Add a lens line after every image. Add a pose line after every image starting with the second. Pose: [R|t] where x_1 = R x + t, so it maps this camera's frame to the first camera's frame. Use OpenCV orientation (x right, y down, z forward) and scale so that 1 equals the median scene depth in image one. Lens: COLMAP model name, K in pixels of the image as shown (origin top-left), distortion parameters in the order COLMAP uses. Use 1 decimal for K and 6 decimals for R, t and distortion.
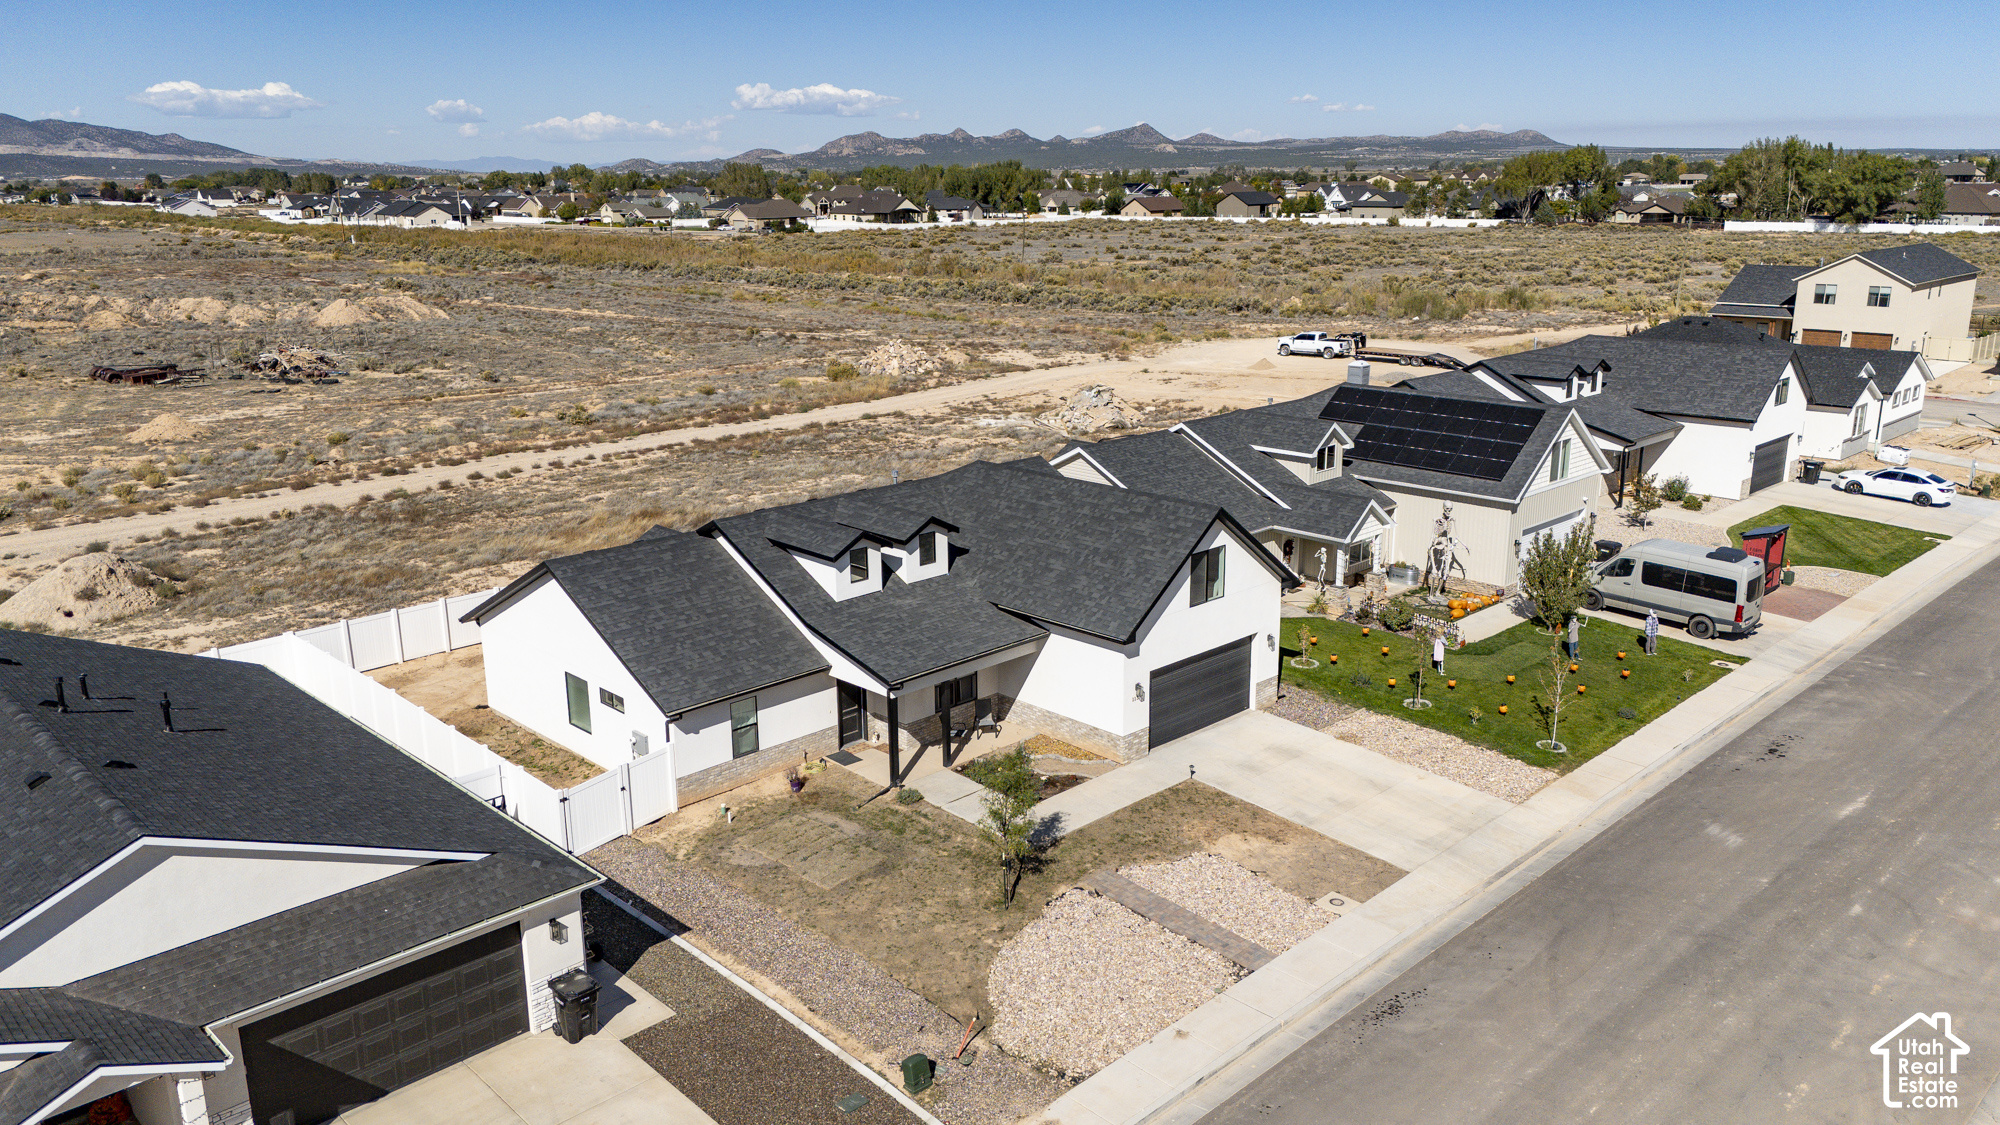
lens RADIAL K [[1461.5, 0, 1007.5], [0, 1461.5, 561.7], [0, 0, 1]] dist [0.089017, -0.092482]
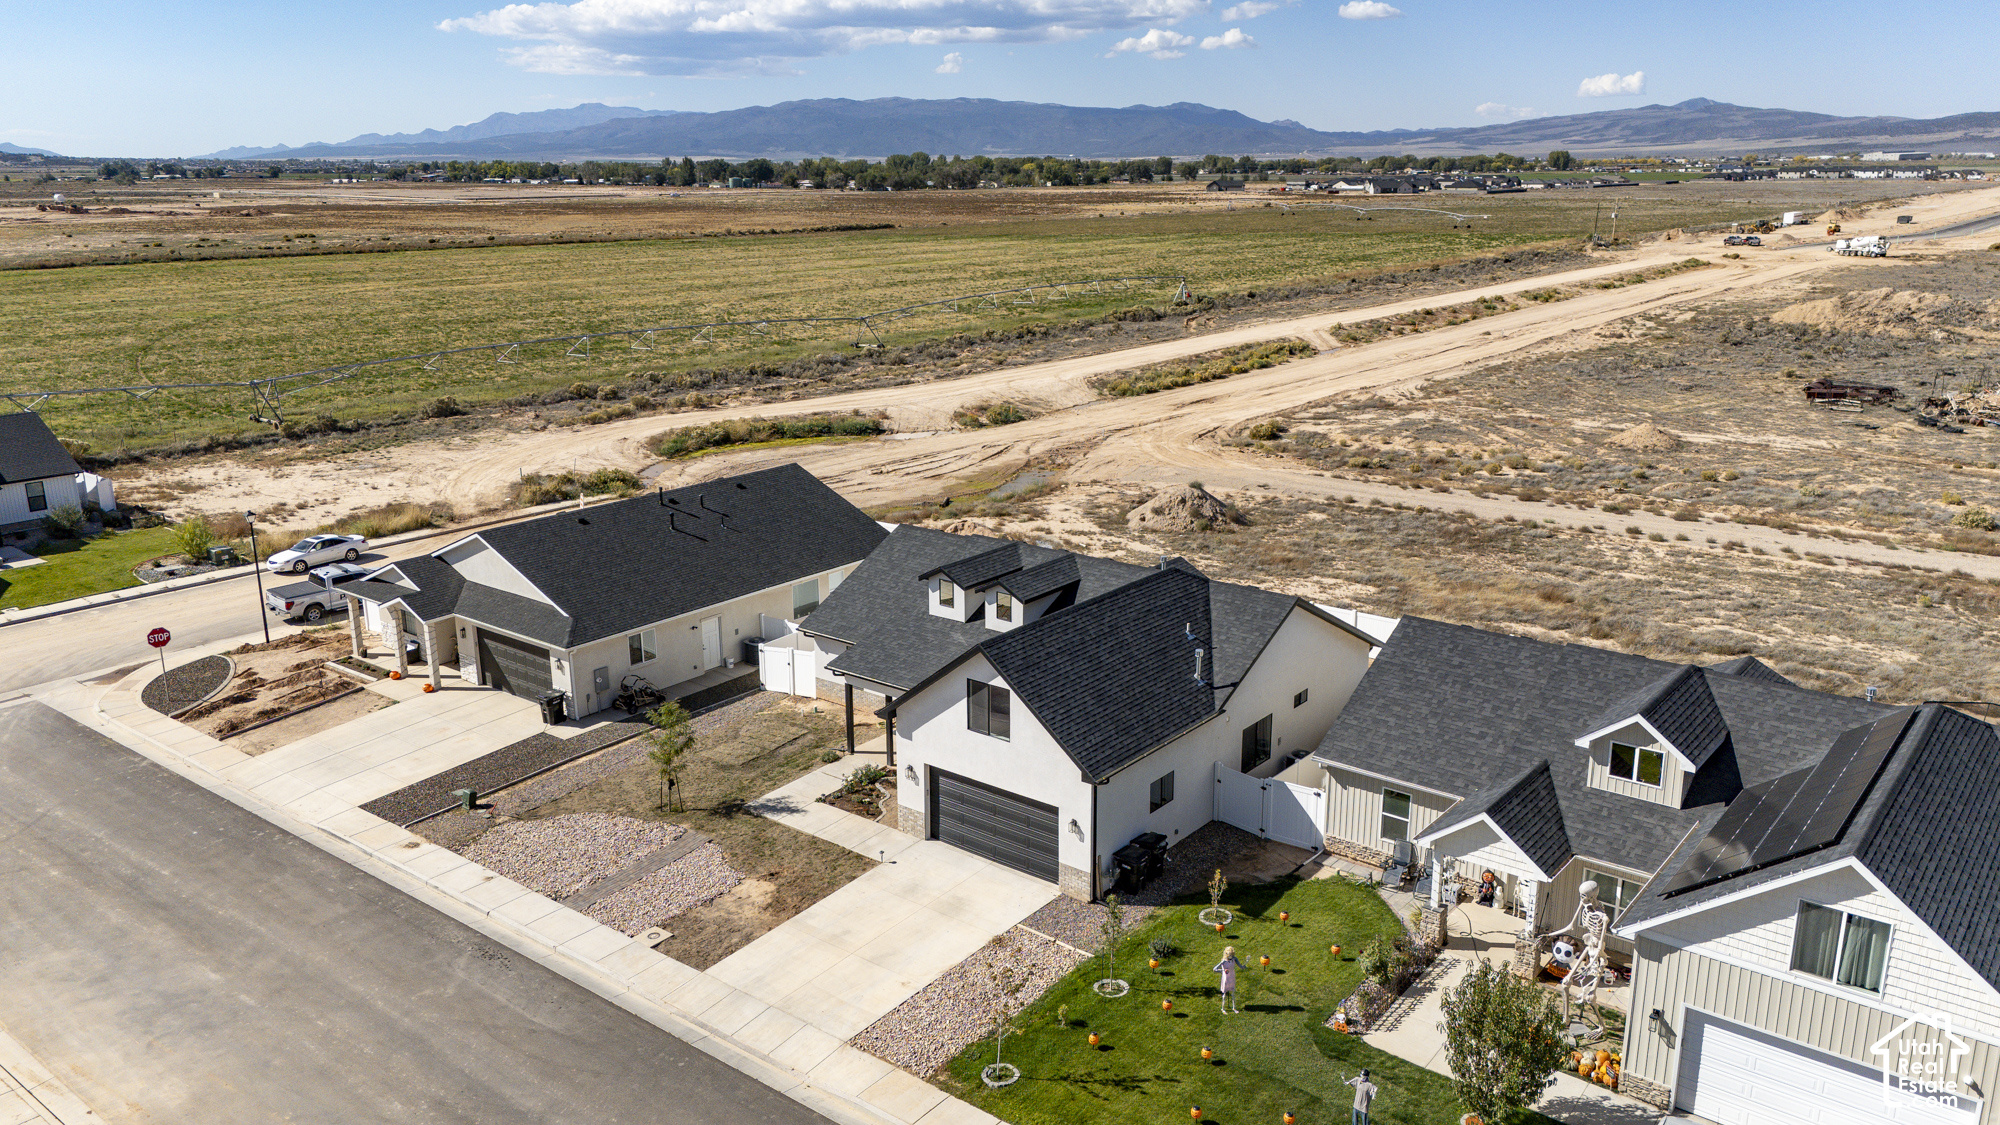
lens RADIAL K [[1461.5, 0, 1007.5], [0, 1461.5, 561.7], [0, 0, 1]] dist [0.089017, -0.092482]
pose [[0.122039, 0.272166, -0.954480, 1.031343], [-0.253773, 0.938259, 0.235094, -0.313282], [0.959534, 0.213531, 0.183572, 0.790111]]
